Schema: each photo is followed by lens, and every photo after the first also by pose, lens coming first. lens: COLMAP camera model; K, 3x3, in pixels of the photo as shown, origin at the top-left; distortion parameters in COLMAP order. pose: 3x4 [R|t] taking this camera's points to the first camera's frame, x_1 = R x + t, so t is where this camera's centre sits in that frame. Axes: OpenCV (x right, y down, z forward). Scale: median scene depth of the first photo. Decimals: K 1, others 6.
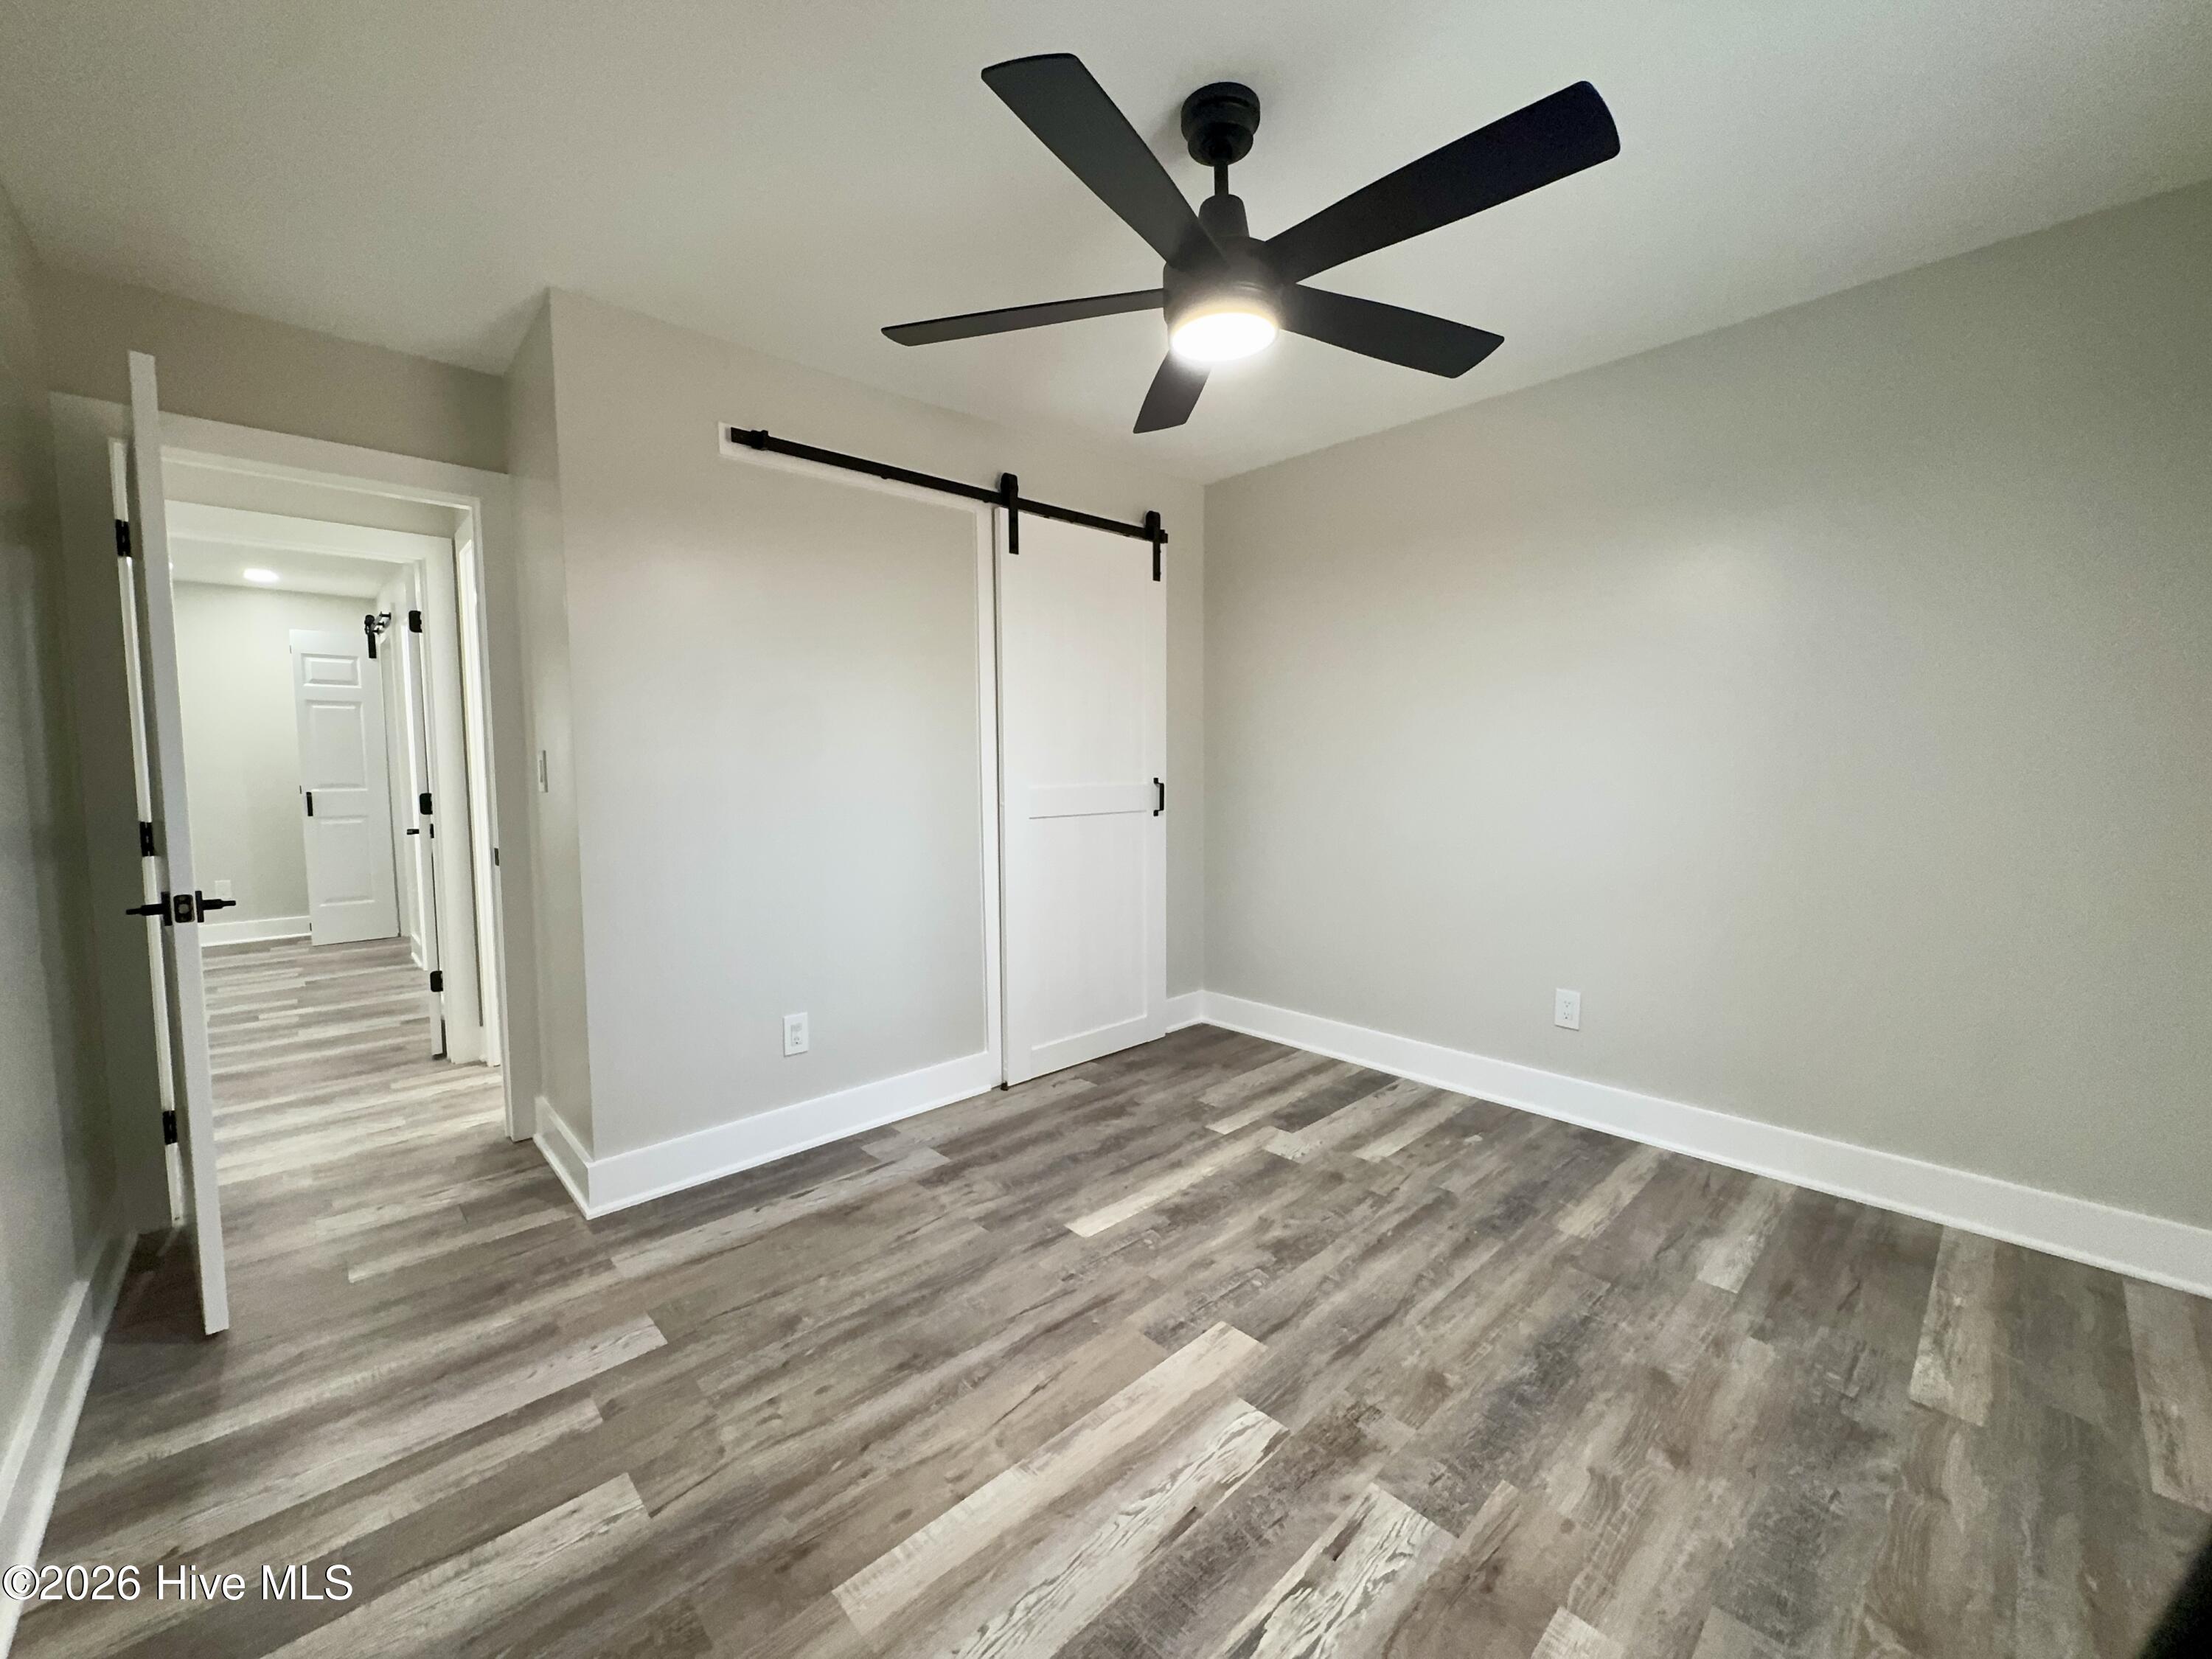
lens RADIAL K [[886.2, 0, 1103.0], [0, 886.2, 825.4], [0, 0, 1]] dist [-0.002545, 0.000084]
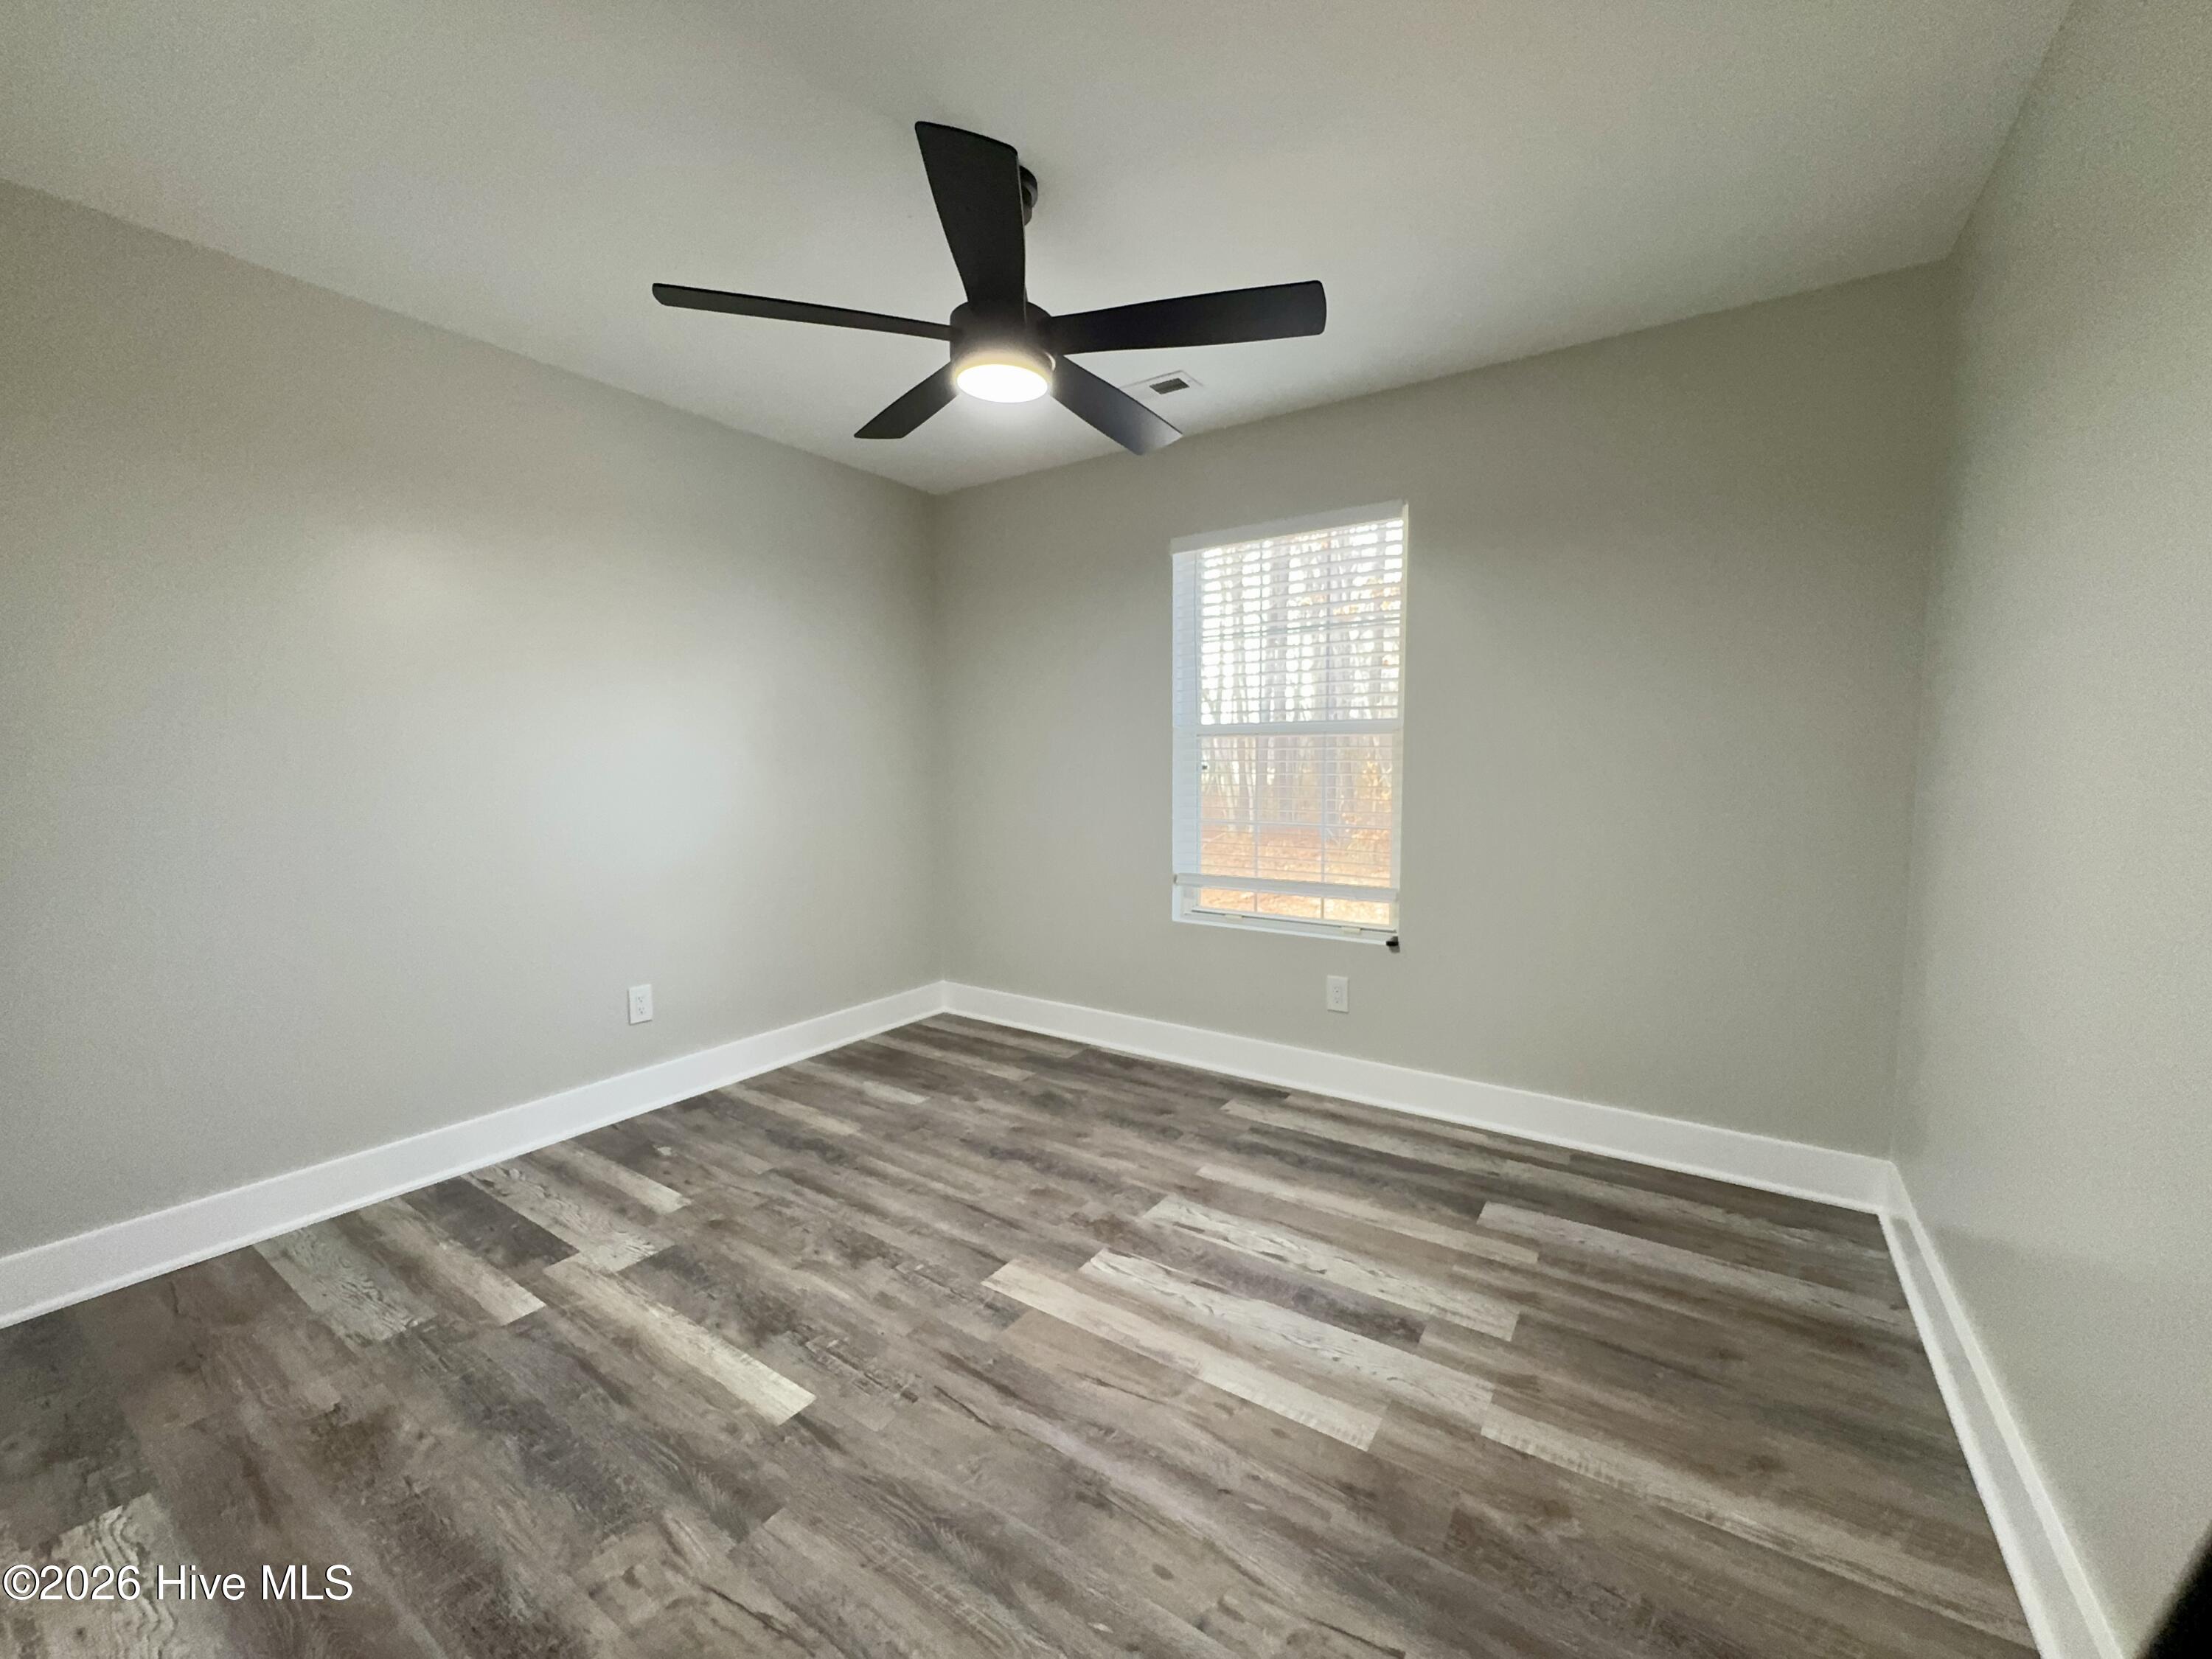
lens RADIAL K [[886.2, 0, 1103.0], [0, 886.2, 825.4], [0, 0, 1]] dist [-0.002545, 0.000084]
pose [[-0.226336, -0.062282, 0.972056, -0.919343], [0.075793, 0.993802, 0.081323, -0.069497], [-0.971096, 0.092082, -0.220213, 1.053066]]
